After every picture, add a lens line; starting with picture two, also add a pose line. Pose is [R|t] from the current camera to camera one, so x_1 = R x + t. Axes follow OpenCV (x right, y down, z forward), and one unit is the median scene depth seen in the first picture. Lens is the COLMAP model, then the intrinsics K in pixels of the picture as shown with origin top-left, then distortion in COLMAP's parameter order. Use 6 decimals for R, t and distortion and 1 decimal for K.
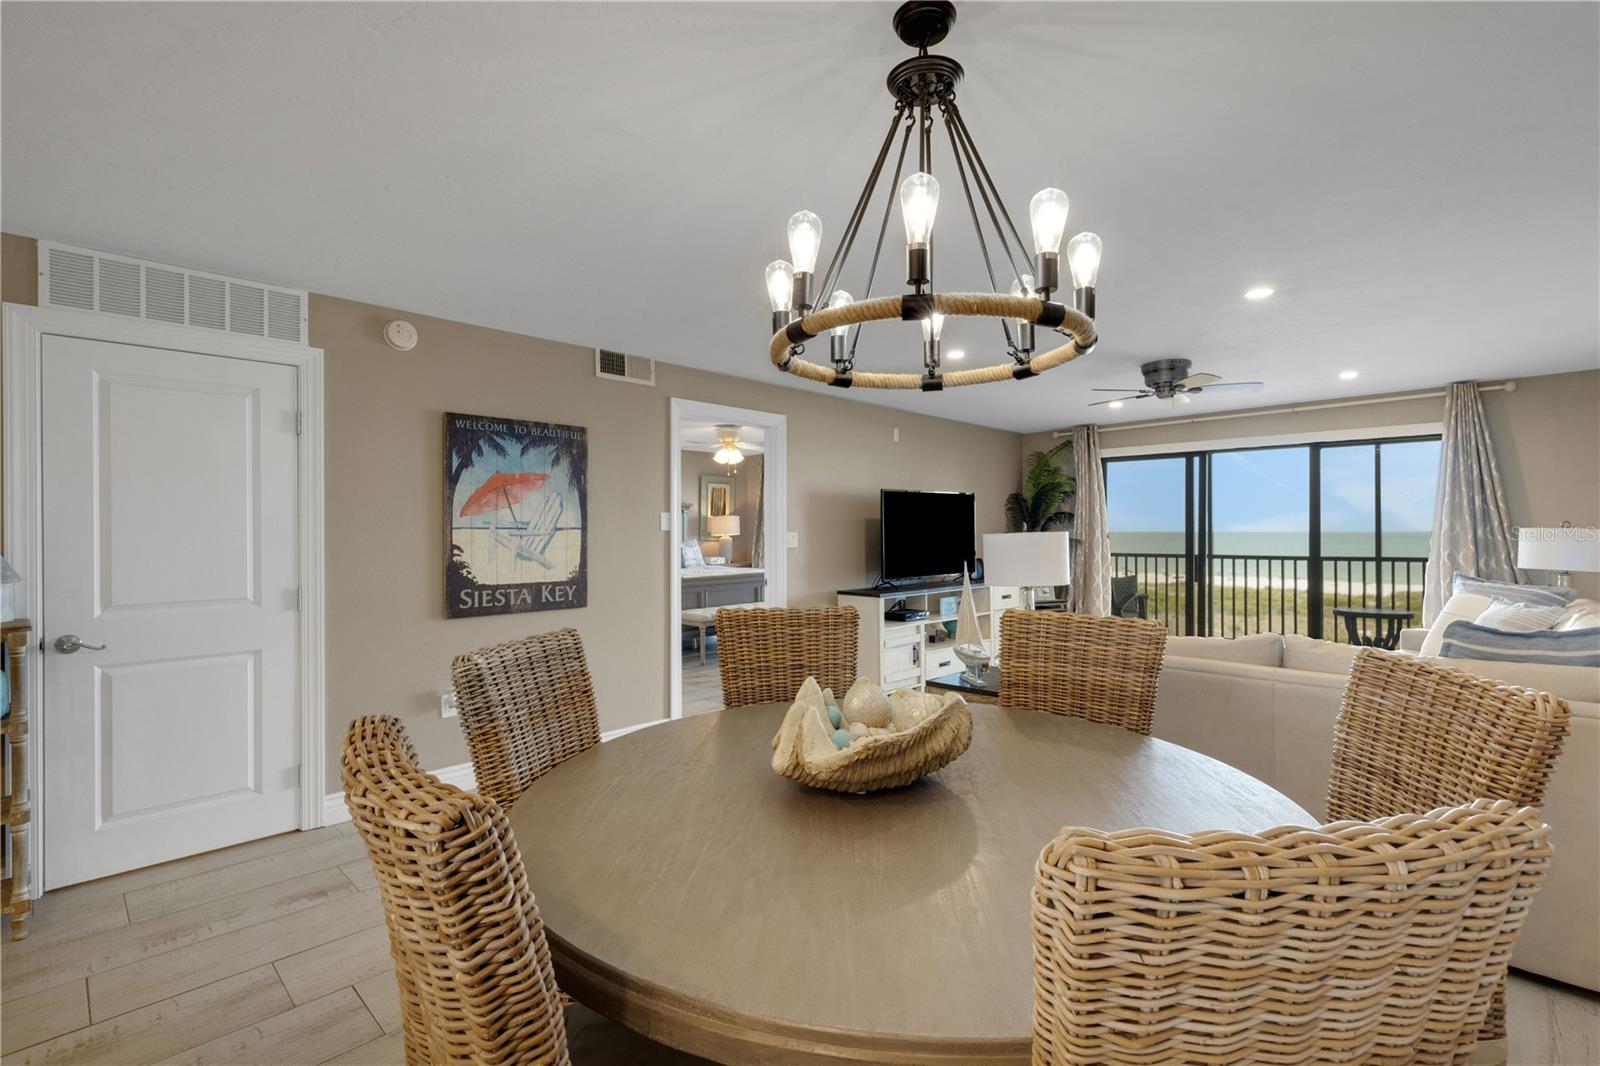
lens RADIAL K [[738.4, 0, 762.9], [0, 738.4, 528.8], [0, 0, 1]] dist [0.002642, -0.000195]
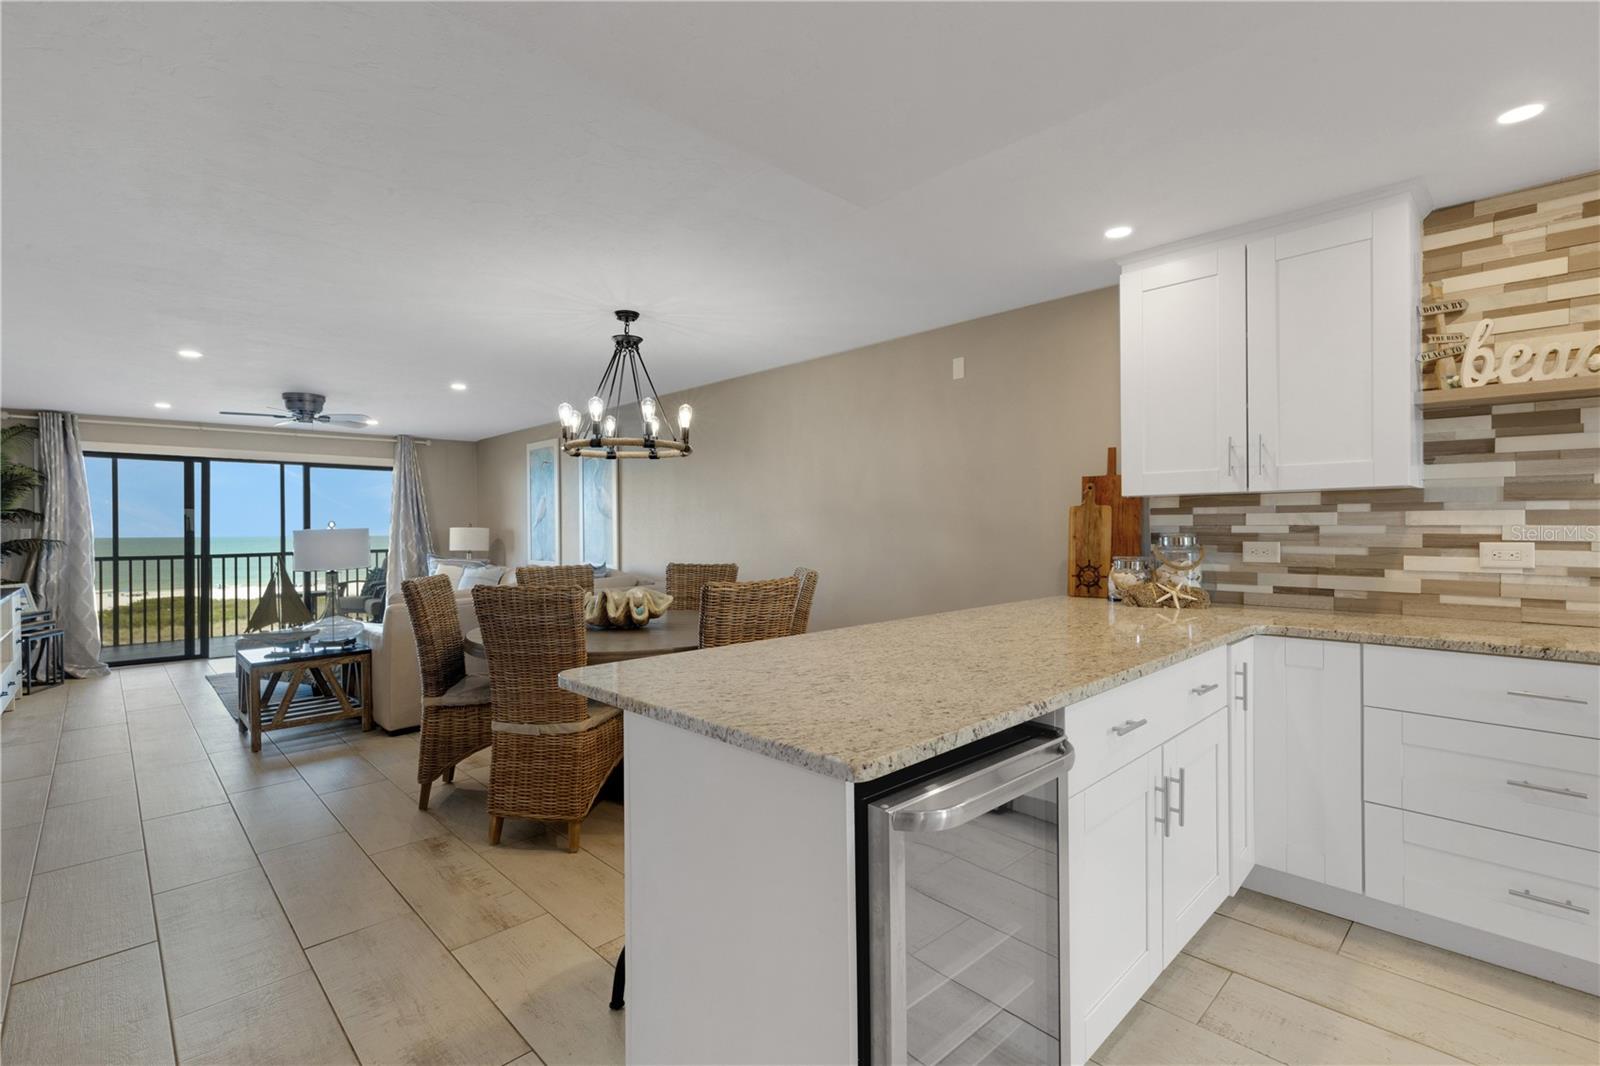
lens RADIAL K [[730.7, 0, 850.6], [0, 730.7, 532.8], [0, 0, 1]] dist [0.005511, 0.000515]
pose [[-0.022807, -0.003091, 0.999735, -0.640043], [0.004141, 0.999986, 0.003186, 0.007995], [-0.999731, 0.004212, -0.022794, 0.090431]]
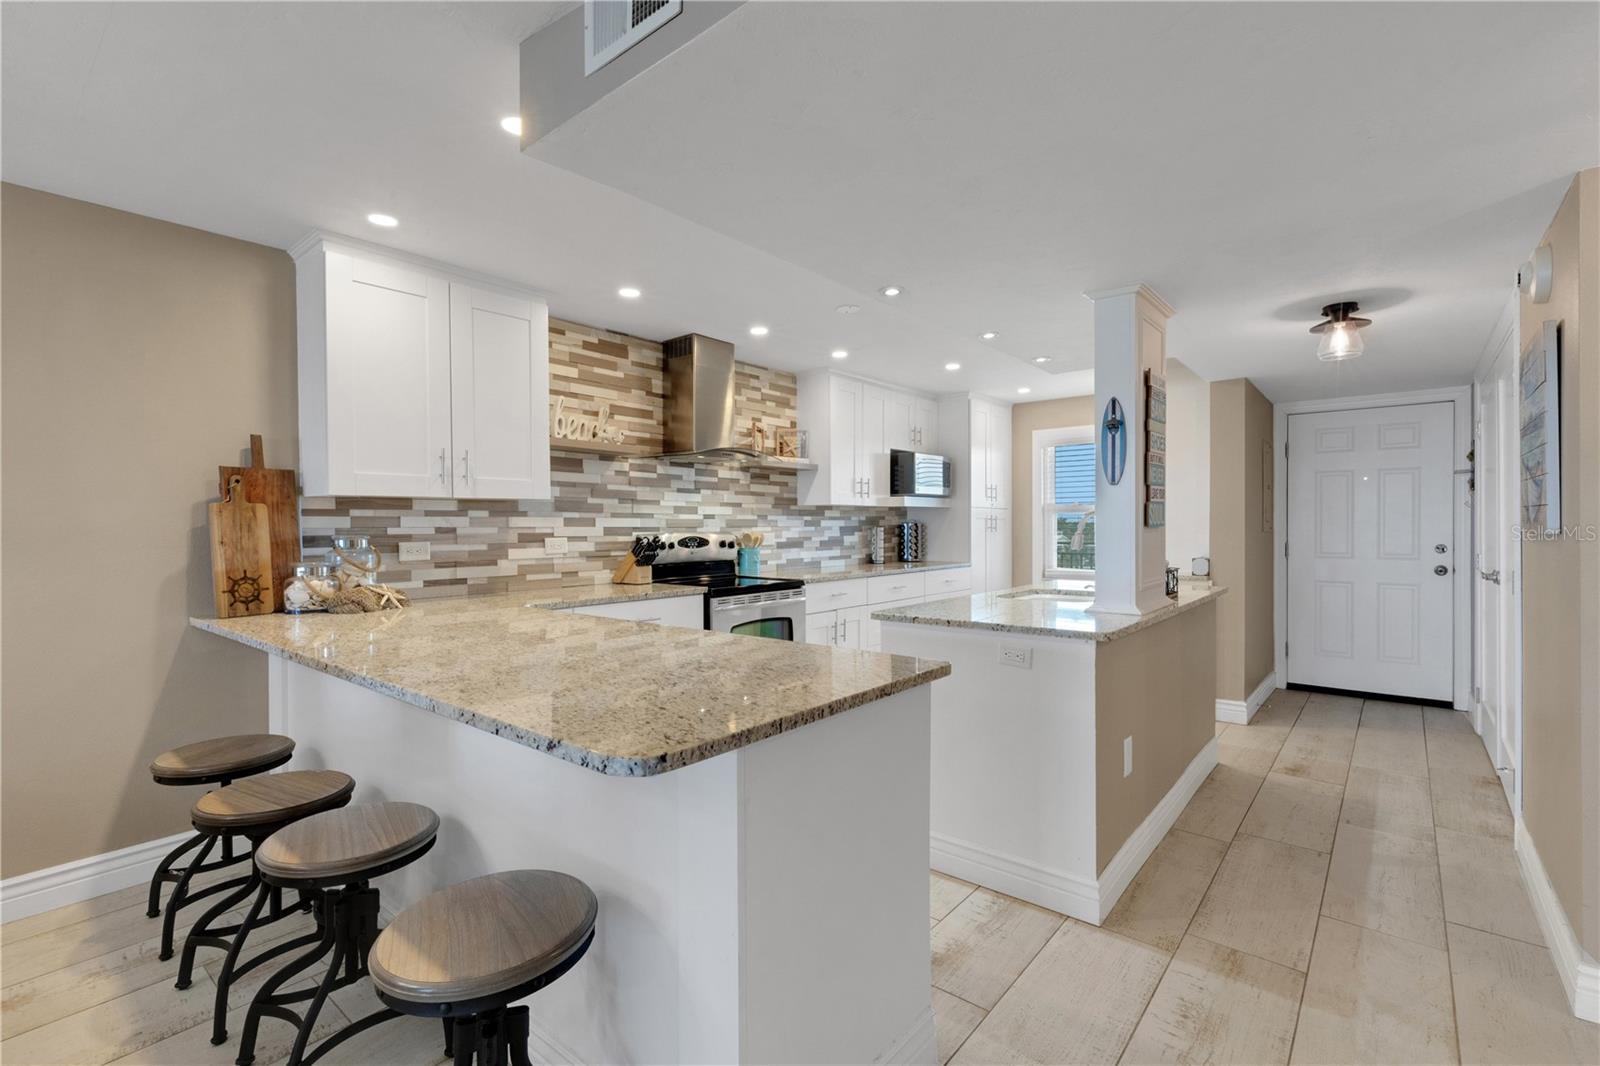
lens RADIAL K [[729.8, 0, 763.5], [0, 729.8, 530.5], [0, 0, 1]] dist [0.008196, -0.000126]
pose [[-0.997214, 0.011978, -0.073629, -0.343947], [0.011421, 0.999903, 0.007976, 0.006582], [0.073717, 0.007112, -0.997254, 0.403302]]
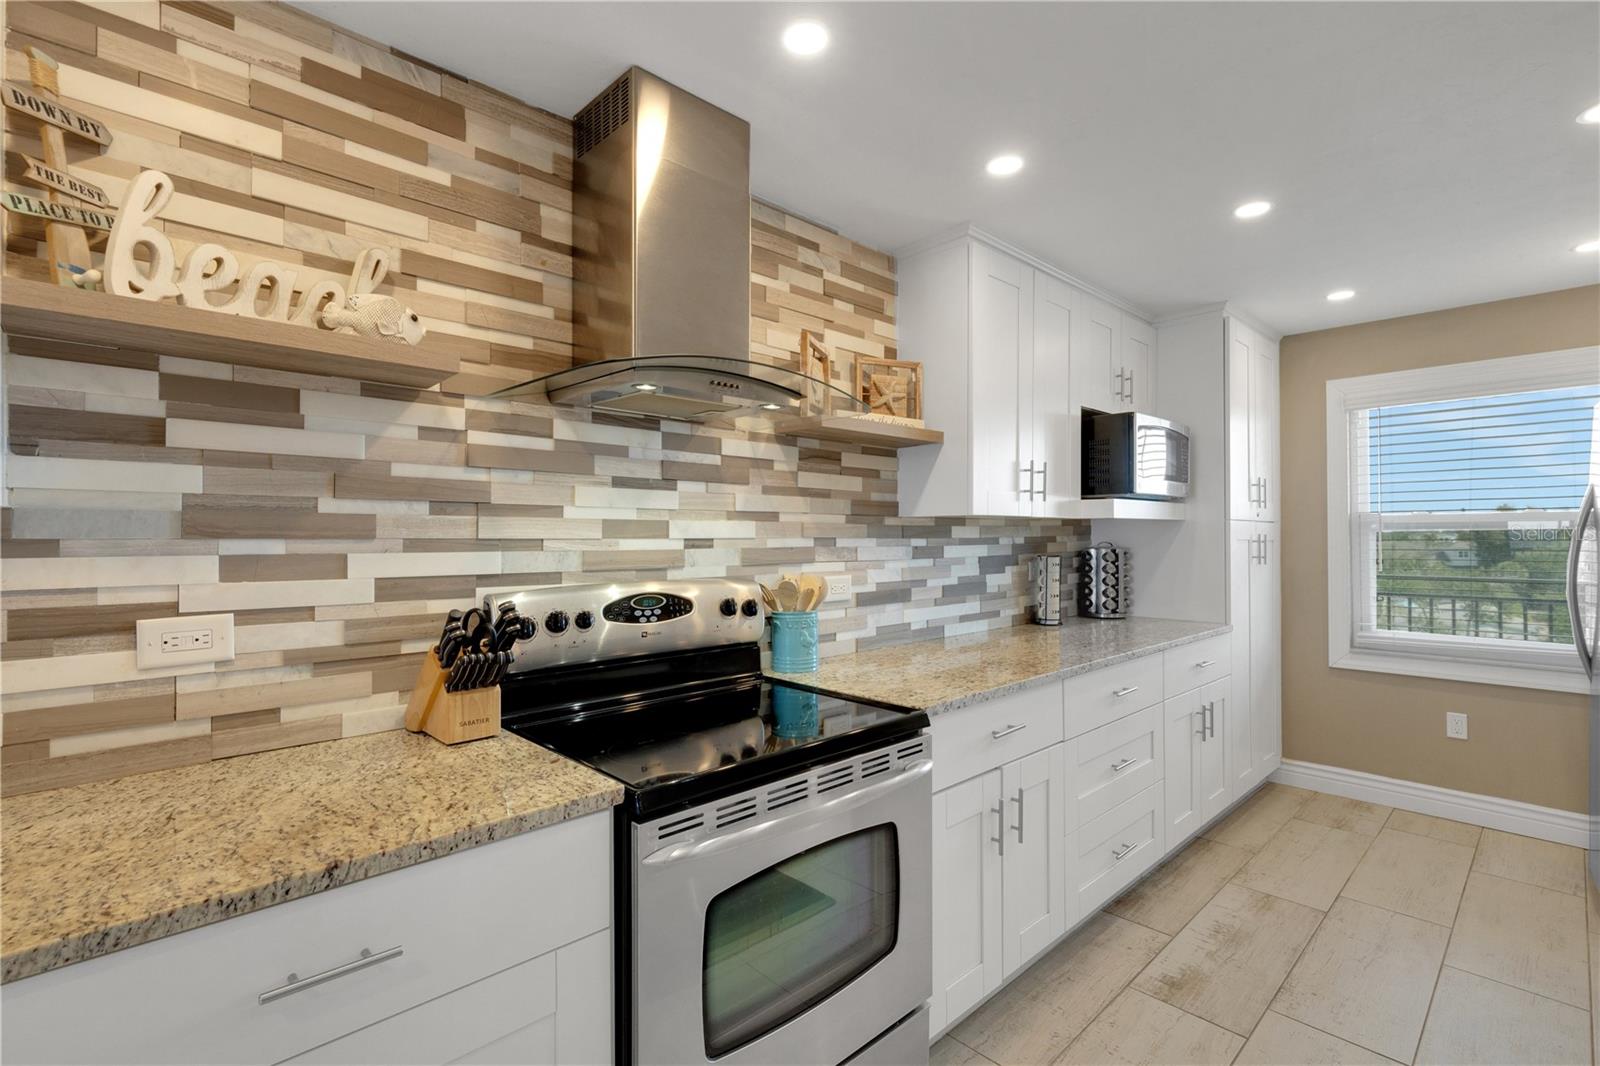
lens RADIAL K [[725.7, 0, 755.6], [0, 725.7, 529.0], [0, 0, 1]] dist [0.002751, 0.000435]
pose [[-0.998492, 0.009773, 0.054023, -0.394205], [0.009334, 0.999921, -0.008361, -0.008036], [-0.054101, -0.007844, -0.998505, -0.097539]]
